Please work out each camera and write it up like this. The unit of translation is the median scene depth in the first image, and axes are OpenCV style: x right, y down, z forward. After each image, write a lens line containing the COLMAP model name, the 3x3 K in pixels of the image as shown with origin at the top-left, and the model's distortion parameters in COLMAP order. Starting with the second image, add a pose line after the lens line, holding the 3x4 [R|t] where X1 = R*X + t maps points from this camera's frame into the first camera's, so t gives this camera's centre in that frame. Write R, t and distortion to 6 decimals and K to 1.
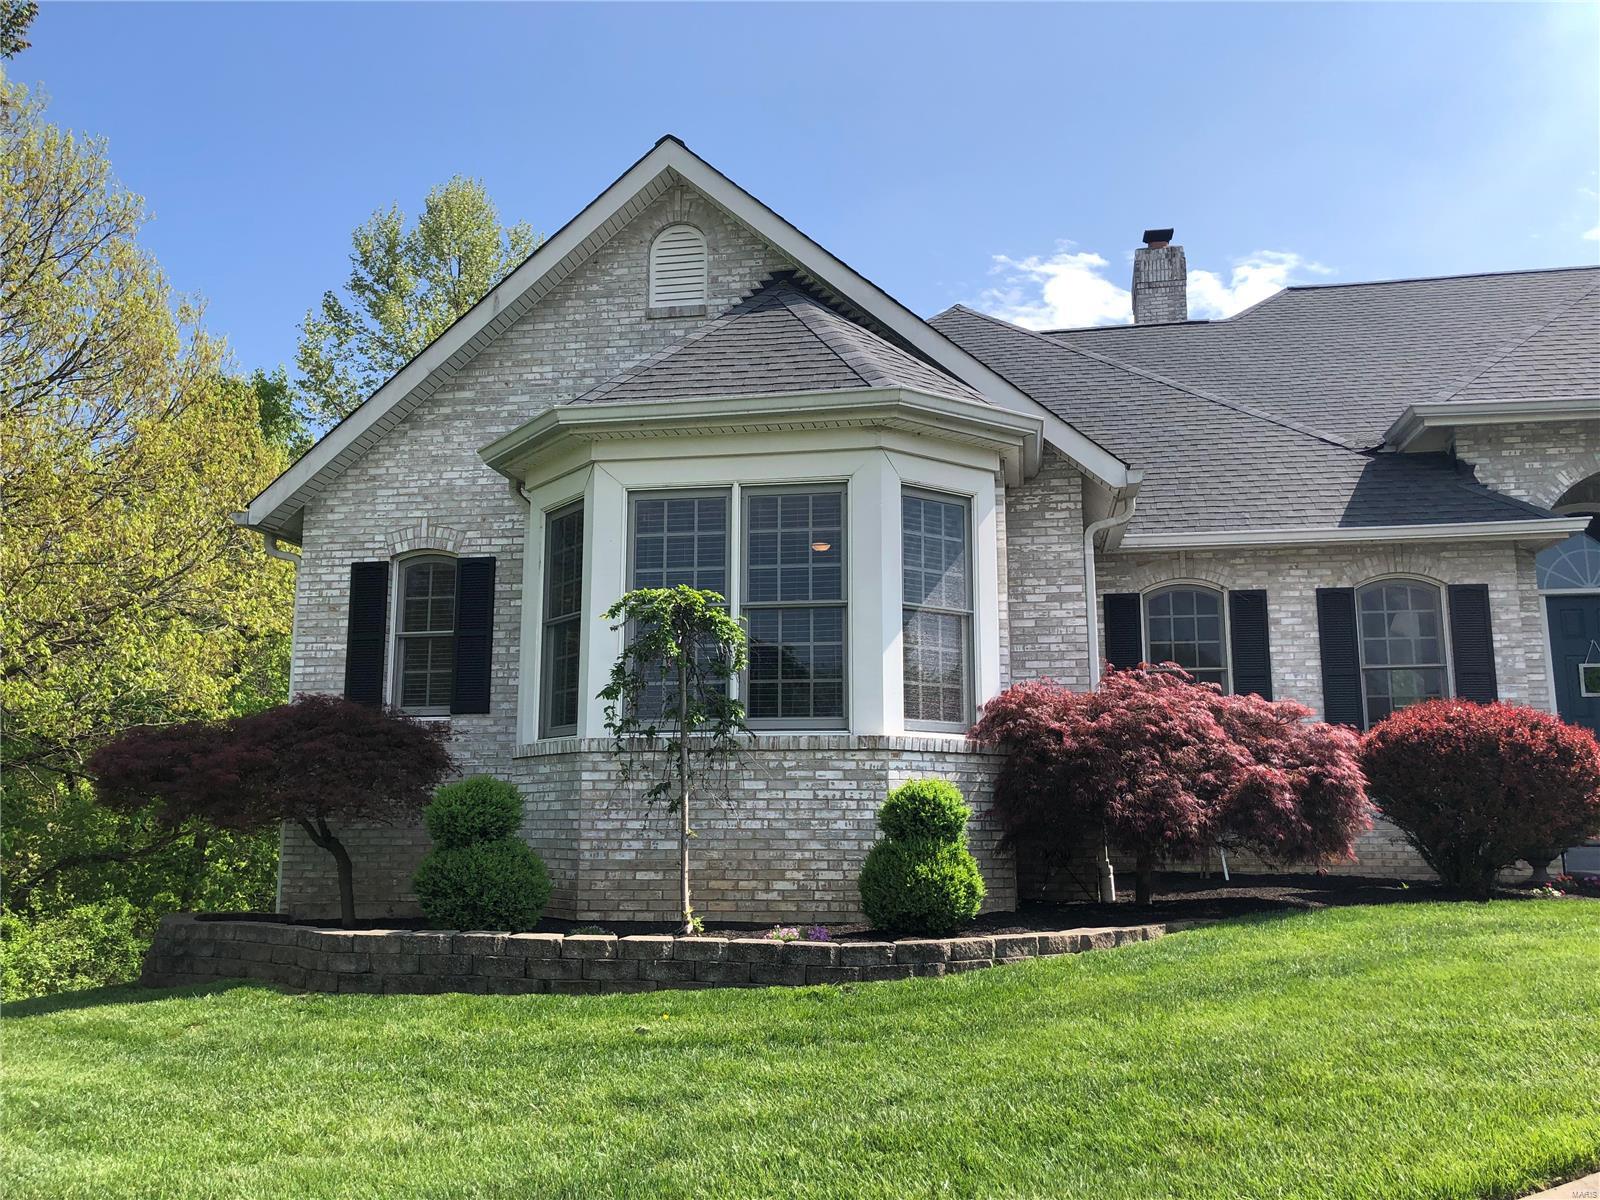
lens RADIAL K [[1299.2, 0, 808.4], [0, 1299.2, 595.2], [0, 0, 1]] dist [0.016199, 0.005708]
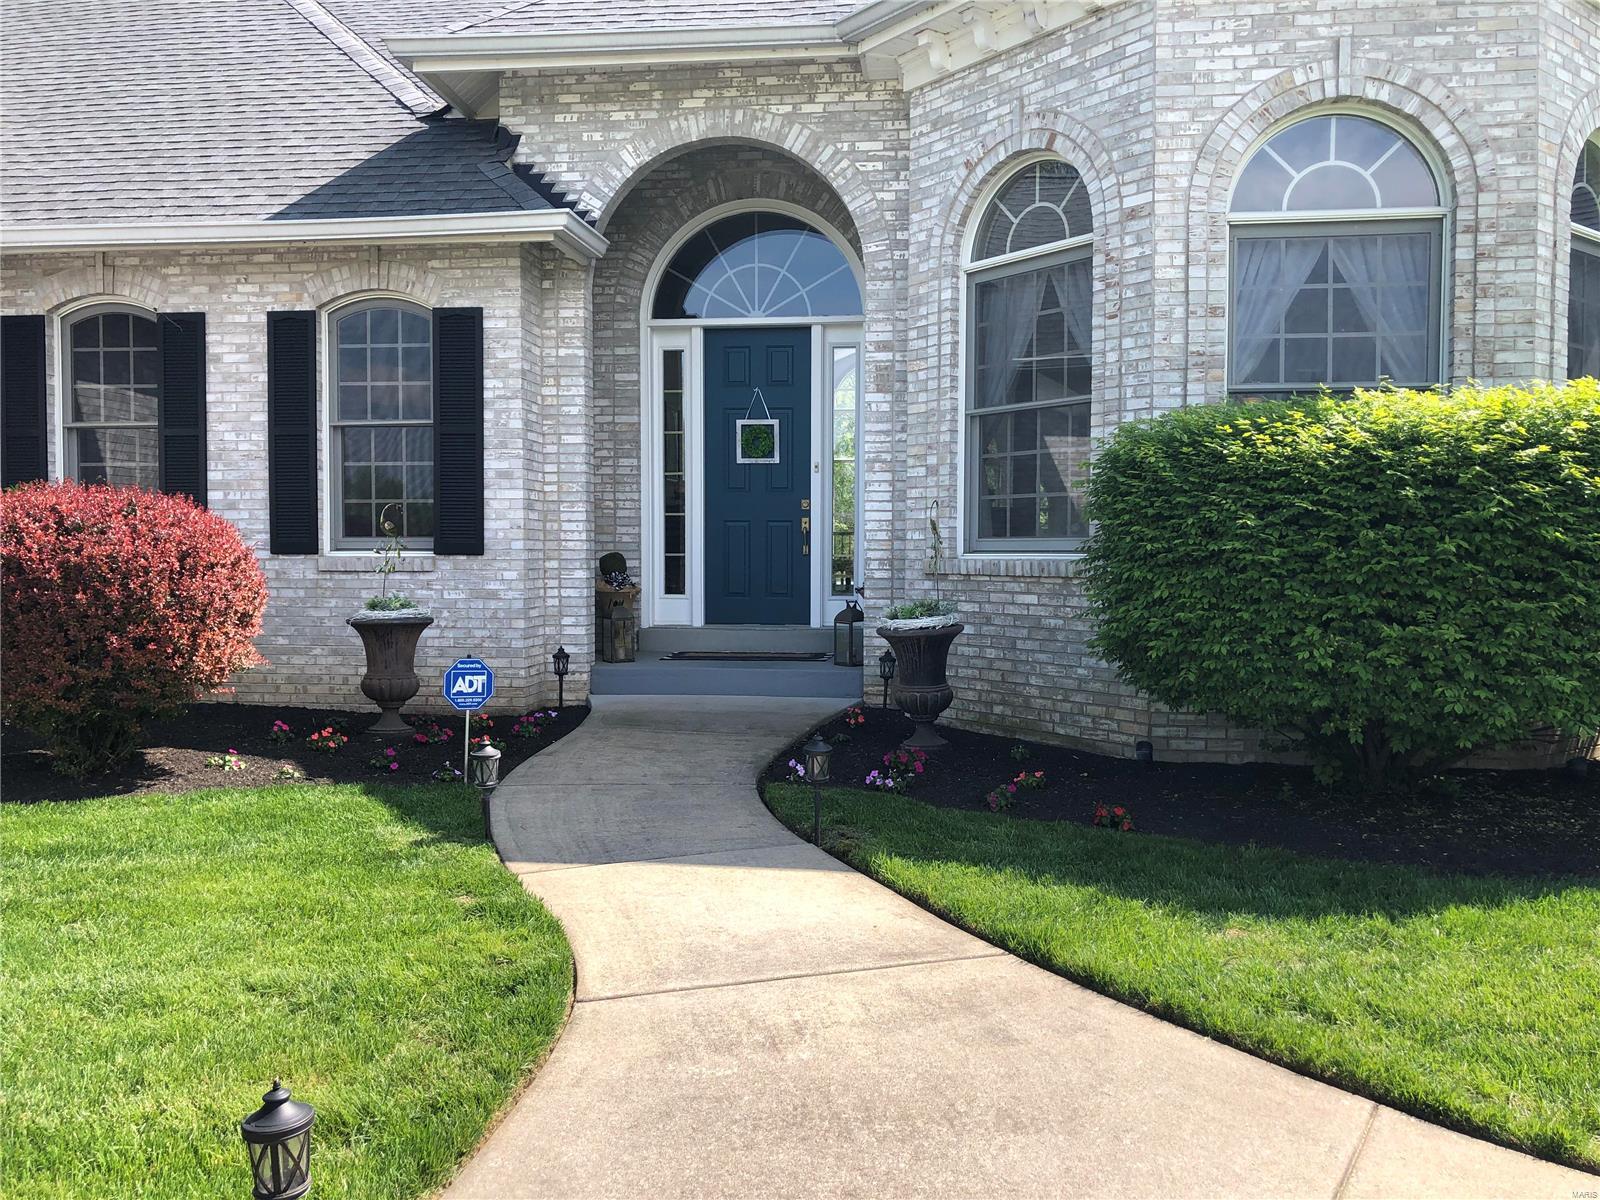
lens RADIAL K [[1297.7, 0, 814.2], [0, 1297.7, 597.8], [0, 0, 1]] dist [0.028712, -0.029910]
pose [[0.998955, 0.000589, 0.045709, 0.649817], [-0.009916, 0.978899, 0.204103, -0.000390], [-0.044625, -0.204343, 0.977882, 0.258591]]
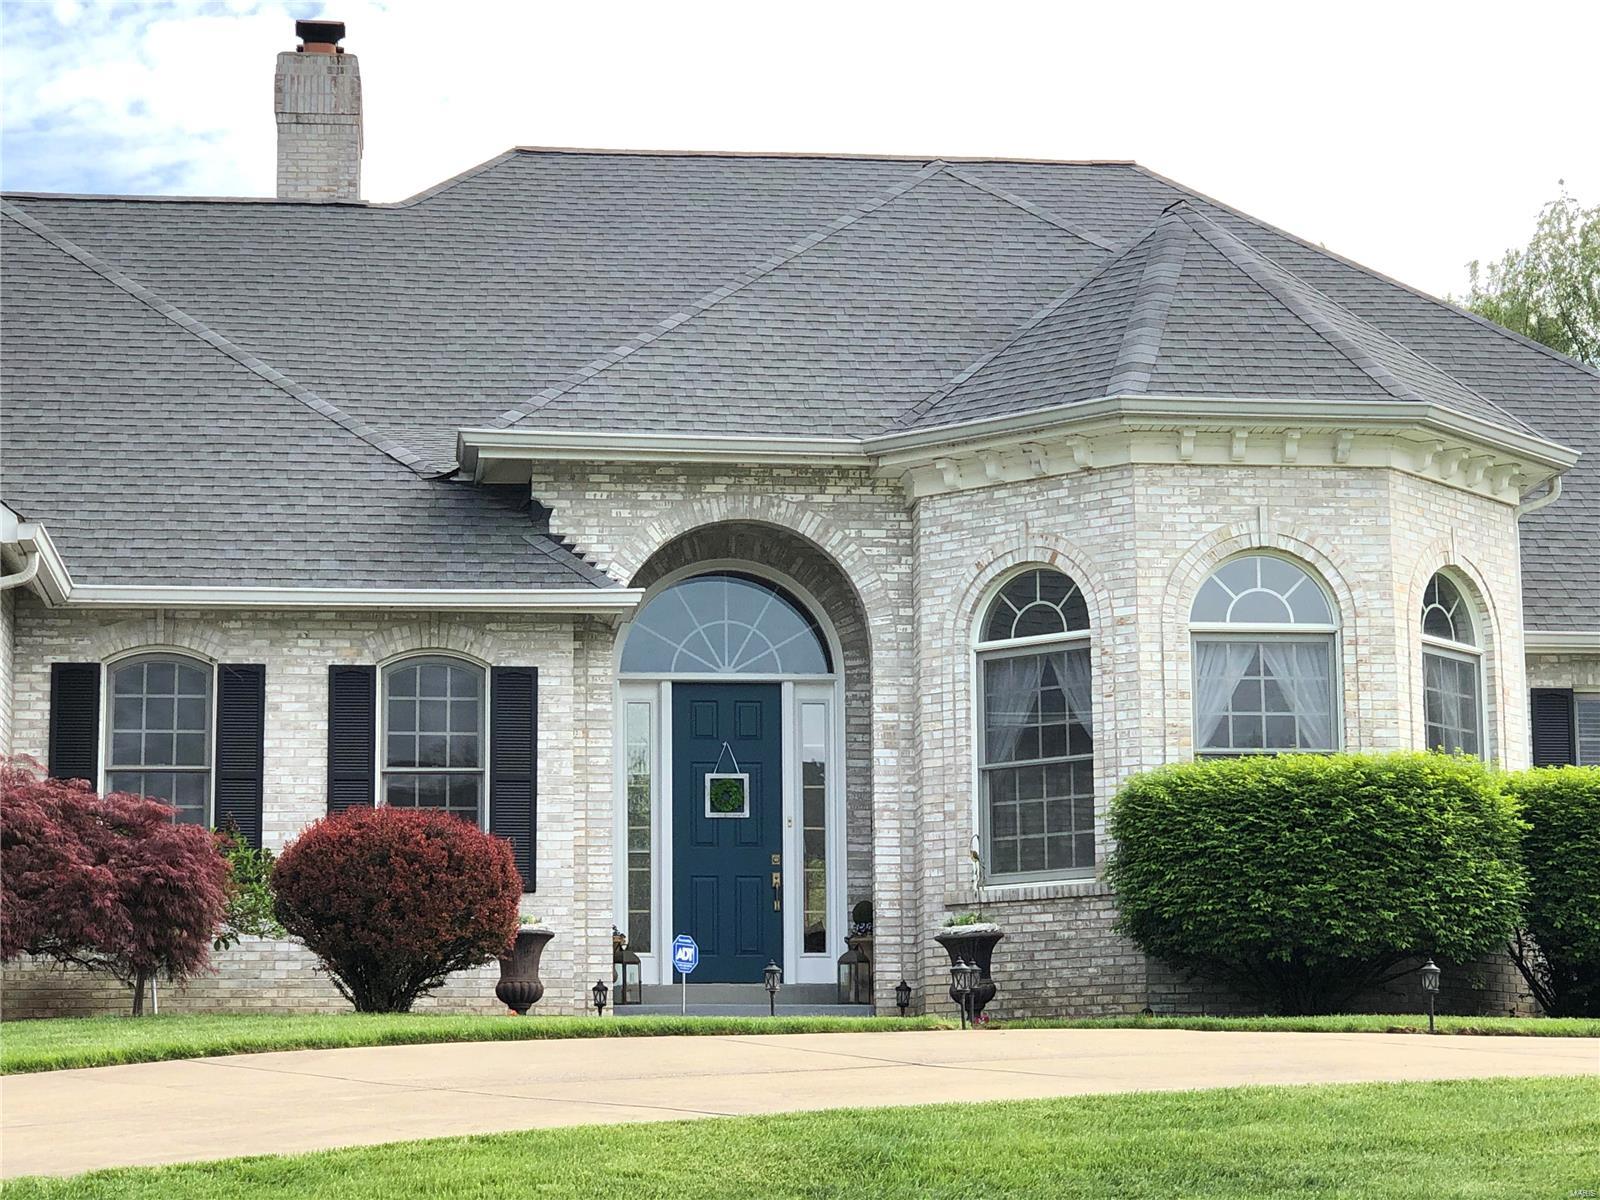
lens RADIAL K [[3586.3, 0, 800.0], [0, 3586.3, 600.0], [0, 0, 1]] dist [-0.090464, -0.092098]
pose [[0.960730, 0.036324, 0.275098, 0.077778], [-0.037939, 0.999280, 0.000550, -0.054175], [-0.274880, -0.010966, 0.961416, -1.072113]]
